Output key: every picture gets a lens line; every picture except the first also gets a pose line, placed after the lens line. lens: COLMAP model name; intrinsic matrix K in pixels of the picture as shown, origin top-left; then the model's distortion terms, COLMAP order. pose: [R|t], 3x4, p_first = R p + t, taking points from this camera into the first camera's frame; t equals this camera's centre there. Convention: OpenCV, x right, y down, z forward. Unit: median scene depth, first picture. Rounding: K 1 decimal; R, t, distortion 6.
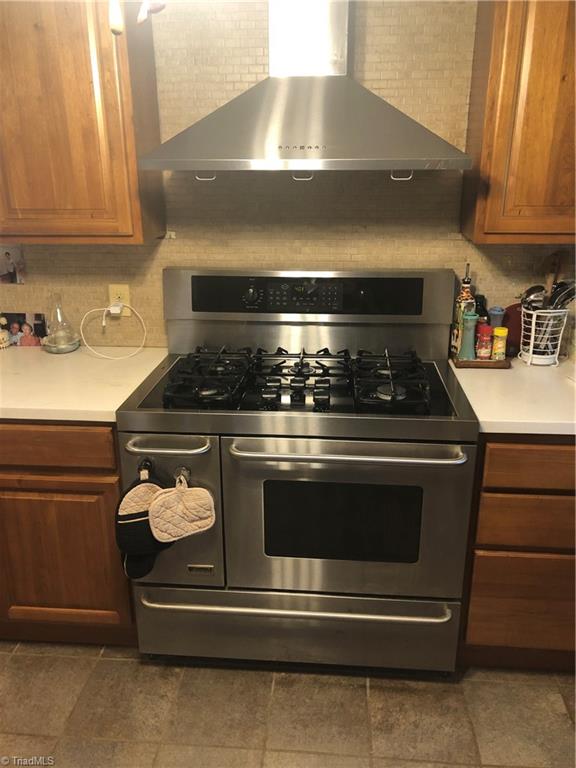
lens RADIAL K [[615.2, 0, 287.4], [0, 615.2, 379.6], [0, 0, 1]] dist [0.080090, -0.094137]
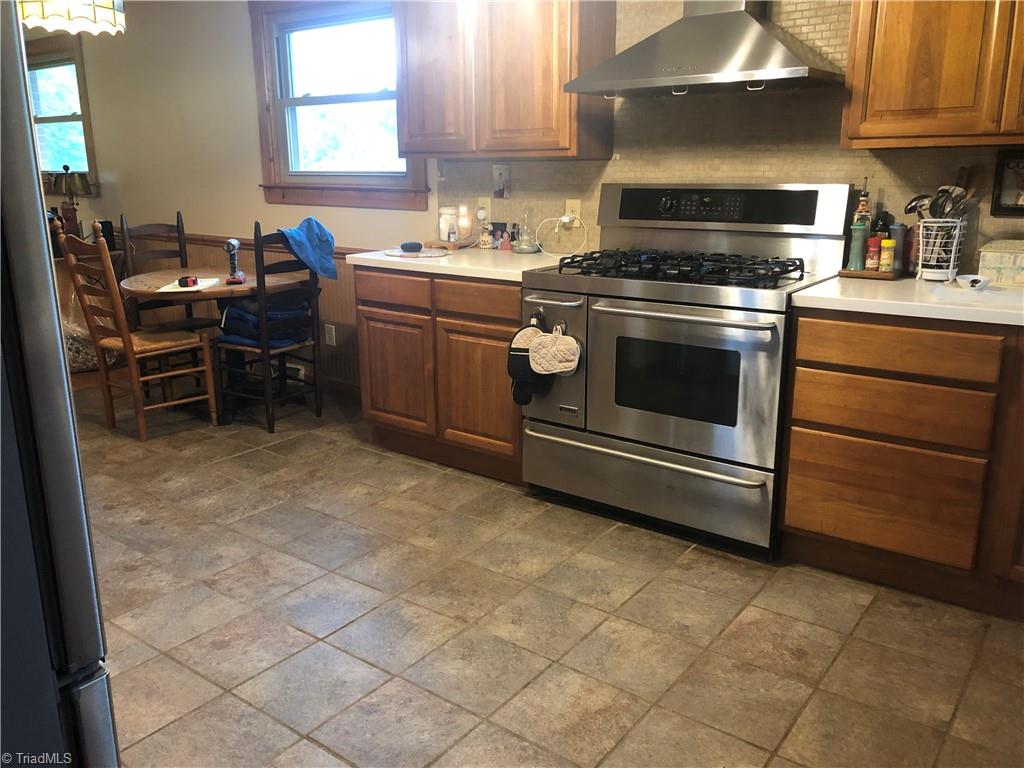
lens RADIAL K [[837.6, 0, 516.2], [0, 837.6, 388.2], [0, 0, 1]] dist [0.015169, 0.006953]
pose [[0.846306, 0.133683, -0.515650, 0.567719], [-0.174444, 0.984174, -0.031157, 0.301346], [0.503324, 0.116321, 0.856233, -0.438667]]
